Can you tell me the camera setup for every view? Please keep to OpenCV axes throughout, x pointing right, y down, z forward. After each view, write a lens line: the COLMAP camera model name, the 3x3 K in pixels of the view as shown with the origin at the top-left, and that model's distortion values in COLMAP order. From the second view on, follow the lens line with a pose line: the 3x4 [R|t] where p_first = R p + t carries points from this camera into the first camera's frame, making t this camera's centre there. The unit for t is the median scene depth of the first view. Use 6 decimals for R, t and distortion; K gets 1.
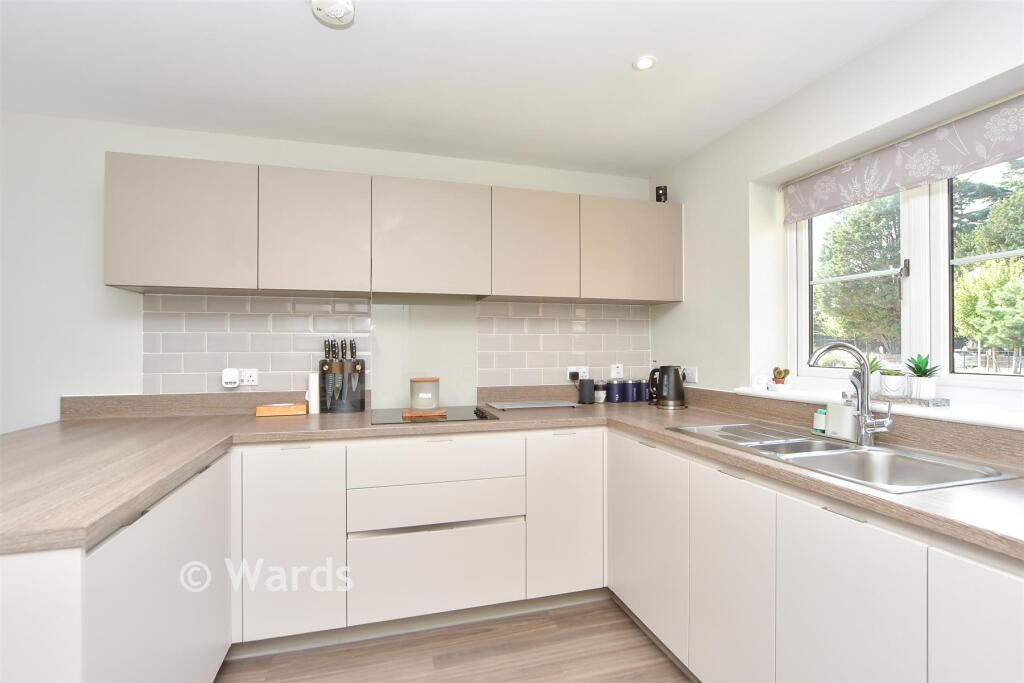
lens RADIAL K [[484.3, 0, 512.0], [0, 484.3, 341.5], [0, 0, 1]] dist [-0.018135, 0.000419]
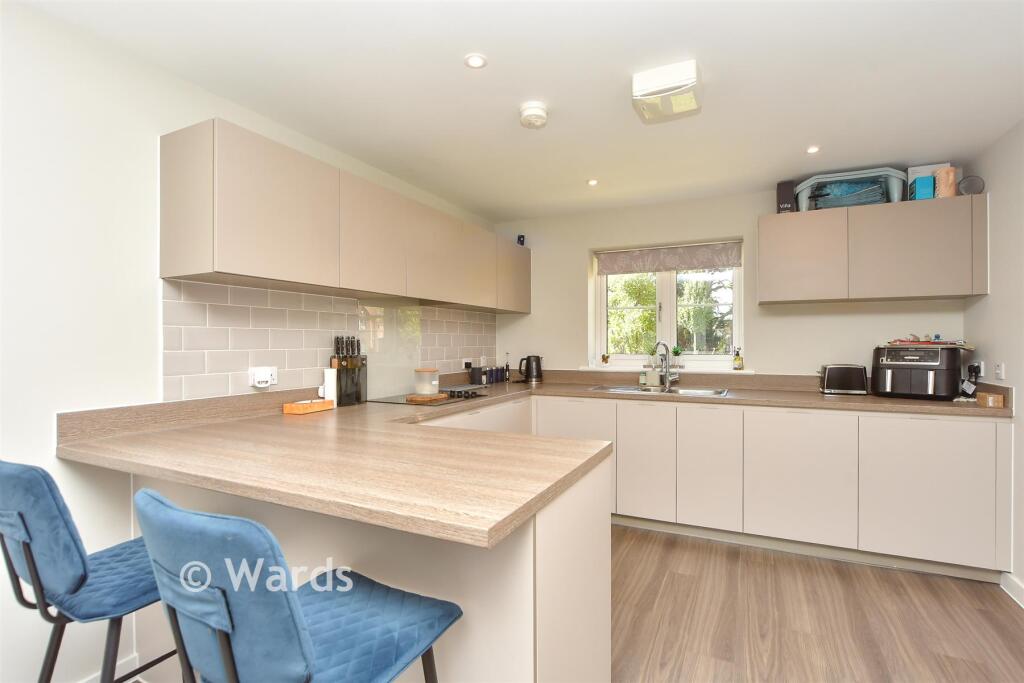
lens RADIAL K [[484.3, 0, 512.0], [0, 484.3, 341.5], [0, 0, 1]] dist [-0.018135, 0.000419]
pose [[0.676045, 0.002392, 0.736857, -0.902172], [-0.007710, 0.999963, 0.003828, -0.000099], [-0.736820, -0.008269, 0.676038, 0.012373]]
